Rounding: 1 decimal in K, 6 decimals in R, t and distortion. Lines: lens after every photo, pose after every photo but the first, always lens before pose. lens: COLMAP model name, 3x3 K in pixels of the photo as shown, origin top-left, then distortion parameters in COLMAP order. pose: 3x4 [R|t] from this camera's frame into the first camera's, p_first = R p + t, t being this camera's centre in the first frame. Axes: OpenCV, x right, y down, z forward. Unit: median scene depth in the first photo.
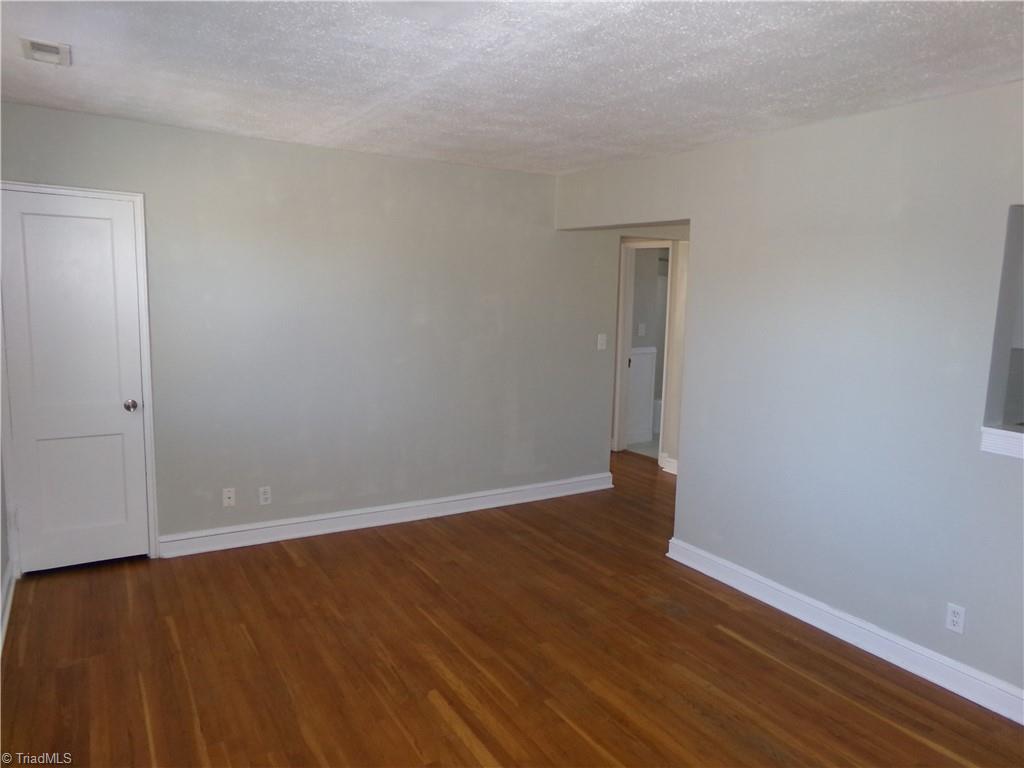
lens RADIAL K [[704.2, 0, 518.1], [0, 704.2, 380.4], [0, 0, 1]] dist [-0.105160, 0.166254]
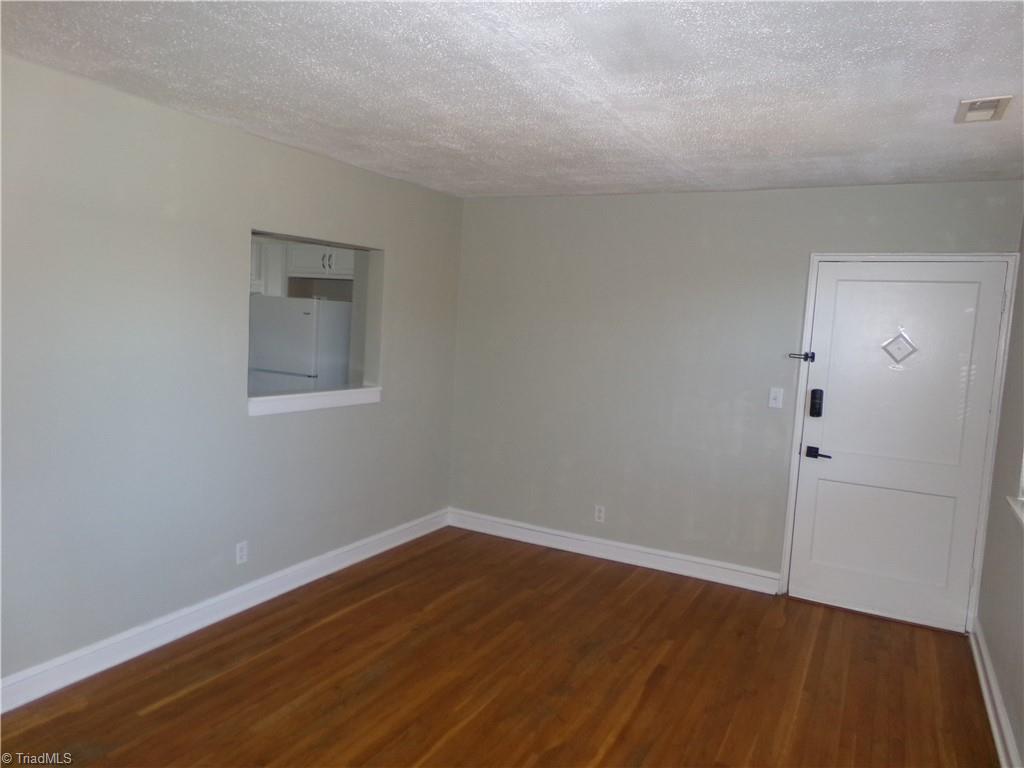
lens RADIAL K [[704.2, 0, 518.1], [0, 704.2, 380.4], [0, 0, 1]] dist [-0.105160, 0.166254]
pose [[-0.495401, -0.129184, 0.859005, -0.537854], [0.048819, 0.983177, 0.176013, -0.132038], [-0.867292, 0.129132, -0.480760, 0.928399]]
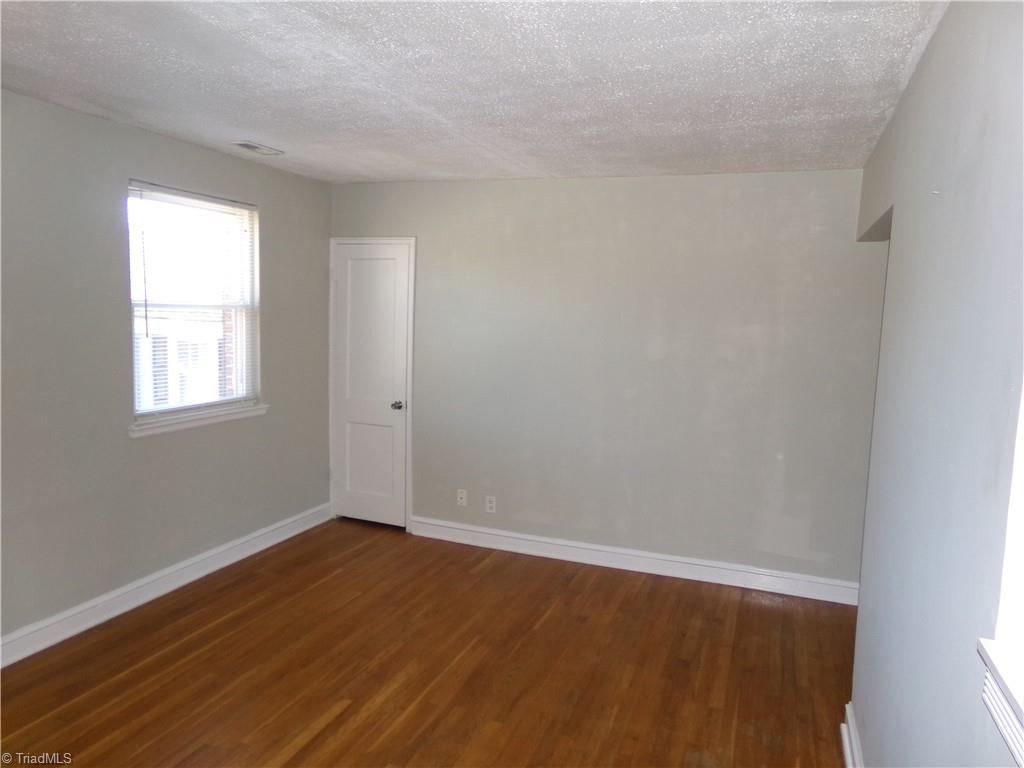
lens RADIAL K [[704.2, 0, 518.1], [0, 704.2, 380.4], [0, 0, 1]] dist [-0.105160, 0.166254]
pose [[0.612042, 0.072773, -0.787470, 0.625863], [-0.121505, 0.992587, -0.002709, -0.033646], [0.781435, 0.097339, 0.616347, 0.417022]]
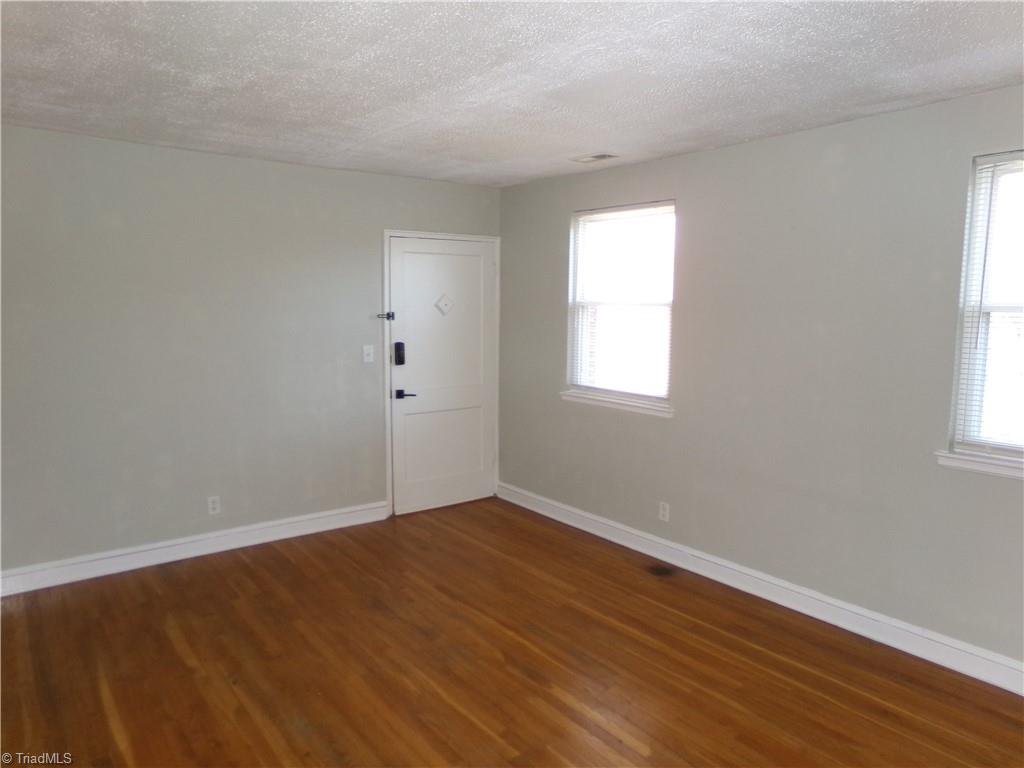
lens RADIAL K [[704.2, 0, 518.1], [0, 704.2, 380.4], [0, 0, 1]] dist [-0.105160, 0.166254]
pose [[-0.994256, -0.022322, -0.104675, 0.111174], [-0.046855, 0.970091, 0.238178, -0.164719], [0.096228, 0.241715, -0.965564, 1.356678]]
